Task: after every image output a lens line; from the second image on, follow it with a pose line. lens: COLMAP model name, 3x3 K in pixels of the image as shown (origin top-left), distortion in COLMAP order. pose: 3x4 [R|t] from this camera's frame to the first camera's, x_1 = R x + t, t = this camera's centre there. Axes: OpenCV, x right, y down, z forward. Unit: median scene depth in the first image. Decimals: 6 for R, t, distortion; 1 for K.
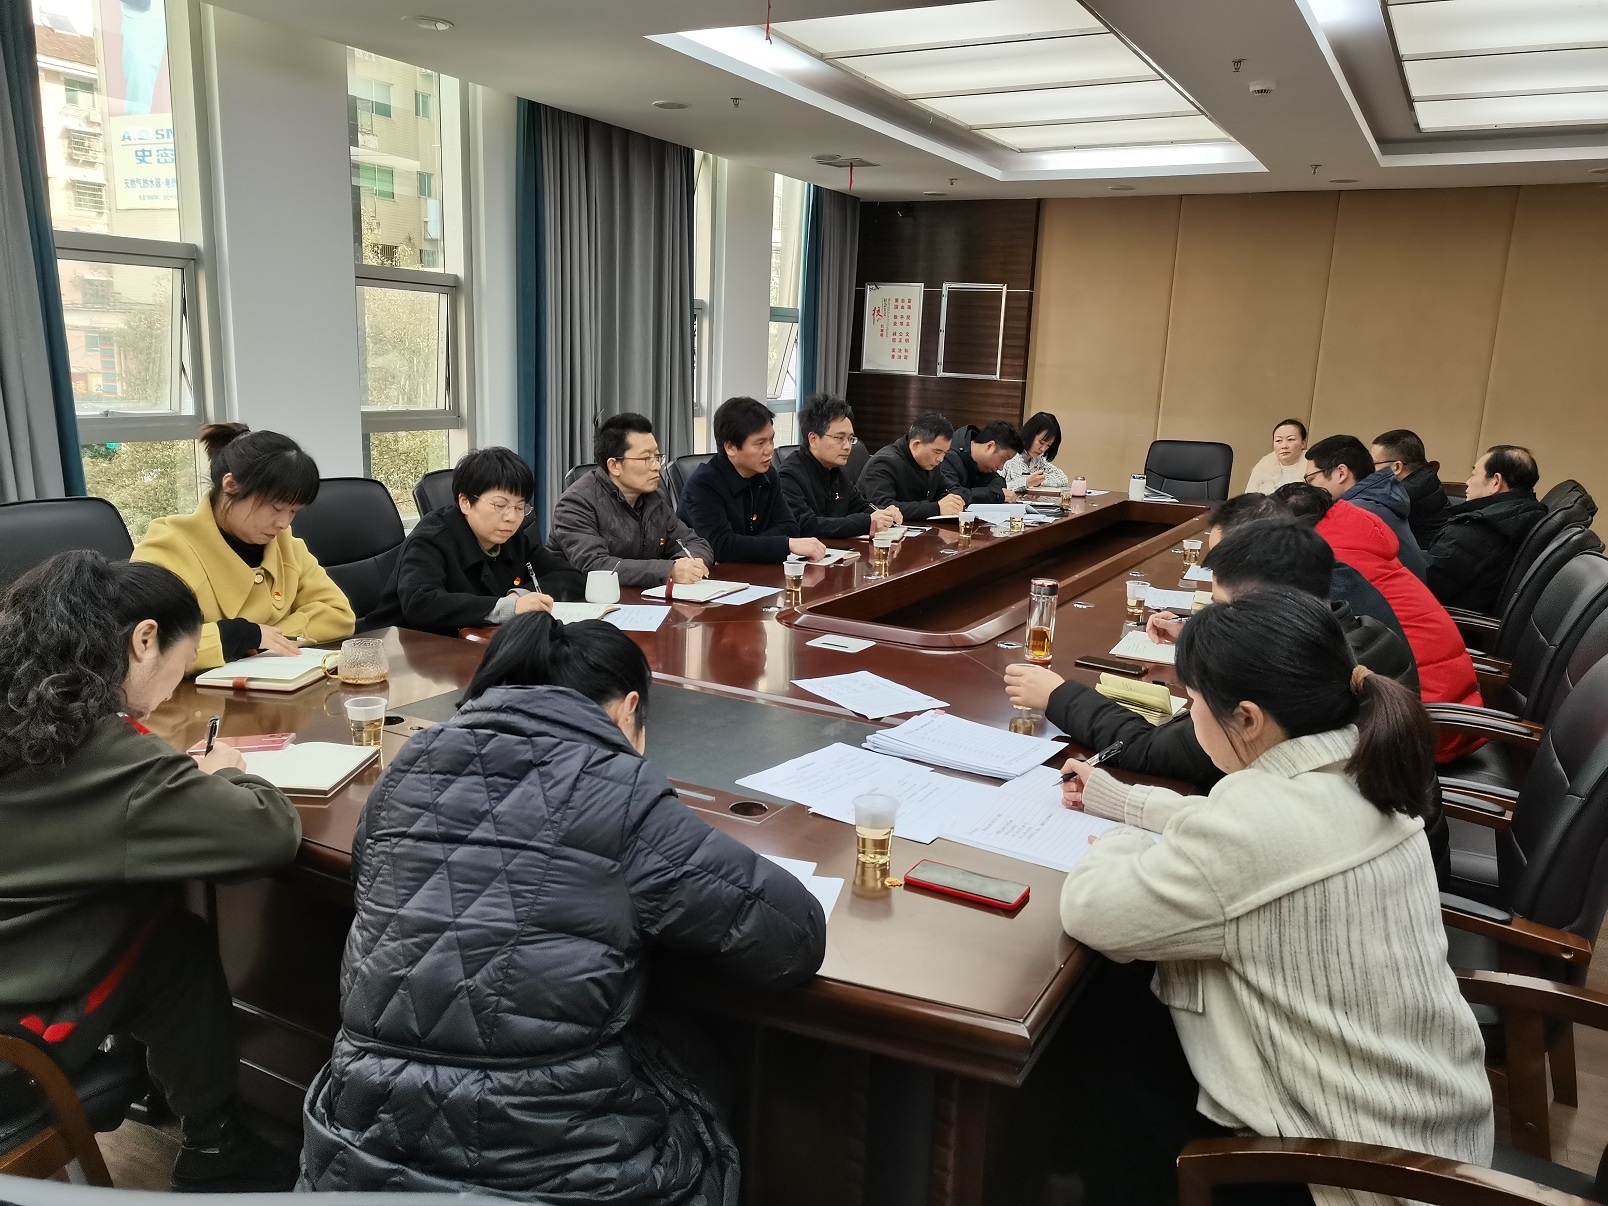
lens RADIAL K [[1194.0, 0, 804.0], [0, 1194.0, 603.0], [0, 0, 1]] dist [0.005538, 0.003254]
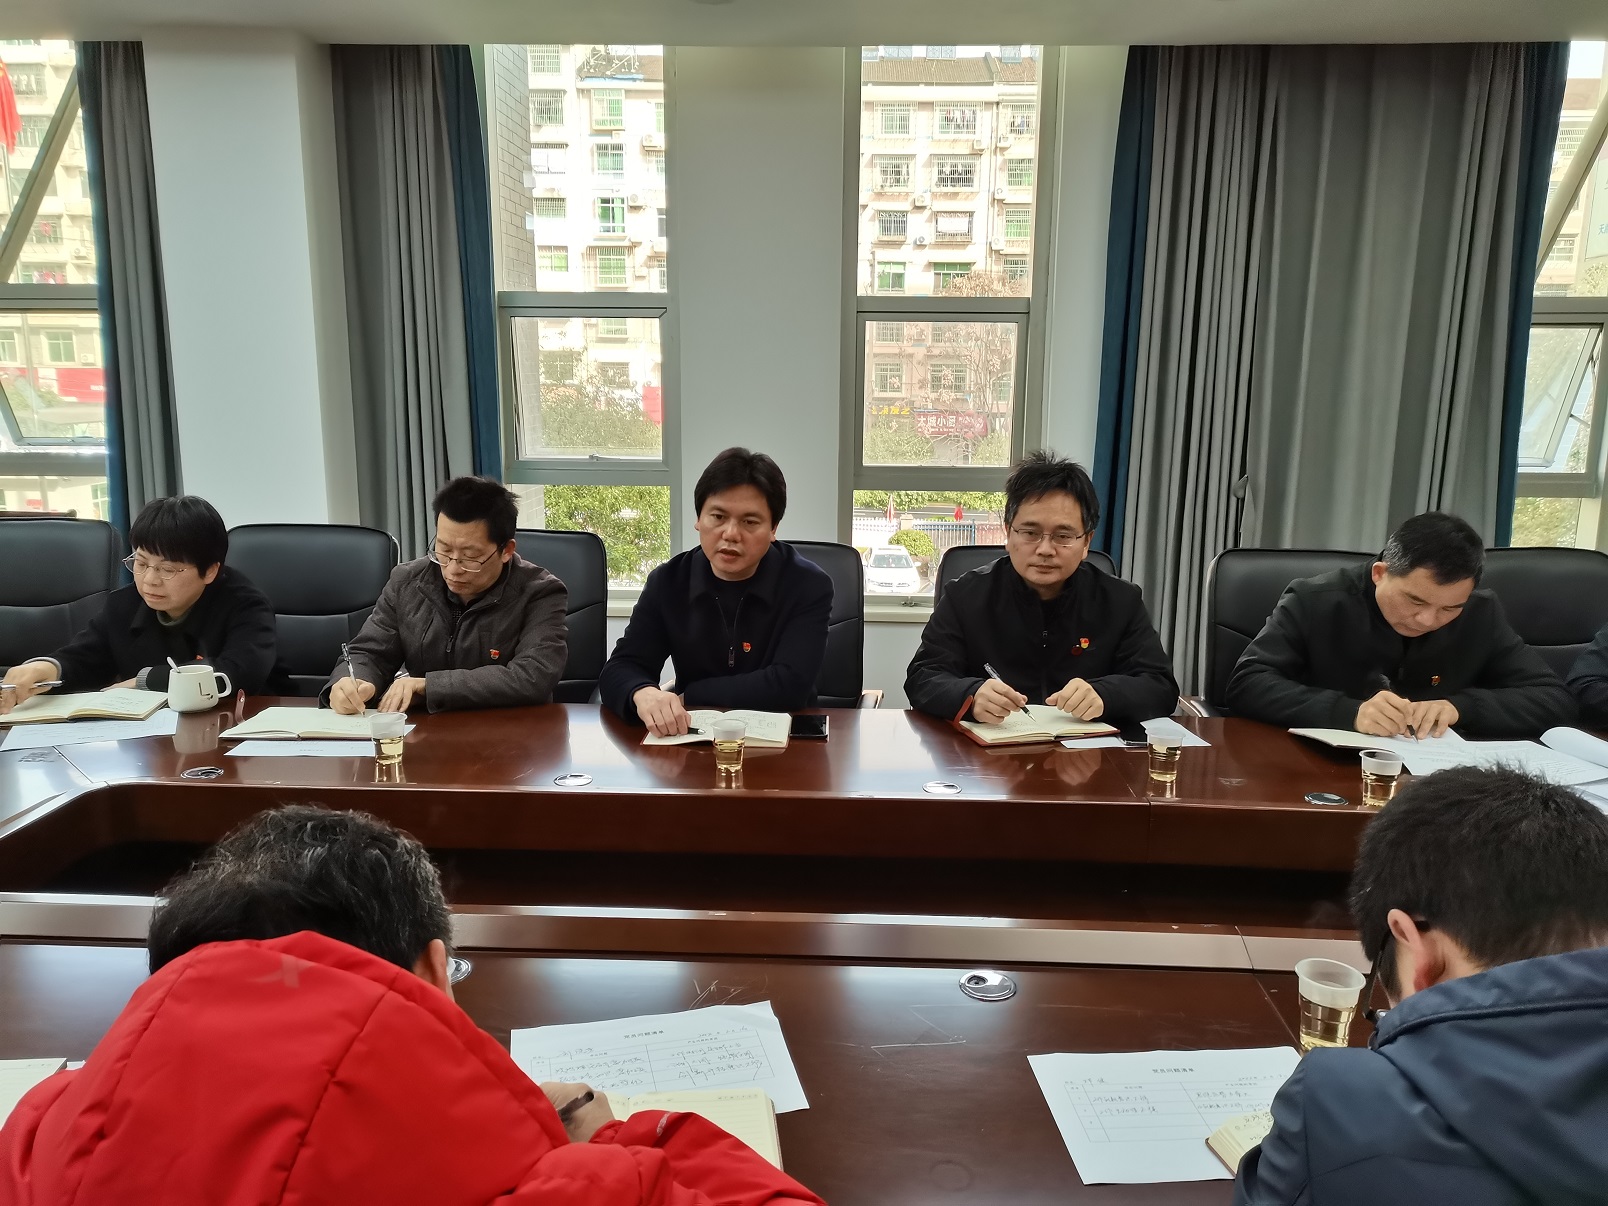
lens RADIAL K [[1194.0, 0, 804.0], [0, 1194.0, 603.0], [0, 0, 1]] dist [0.005538, 0.003254]
pose [[0.445304, 0.127644, -0.886235, 0.362750], [-0.175681, 0.983003, 0.053308, -0.093445], [0.877975, 0.131956, 0.460159, 0.536245]]
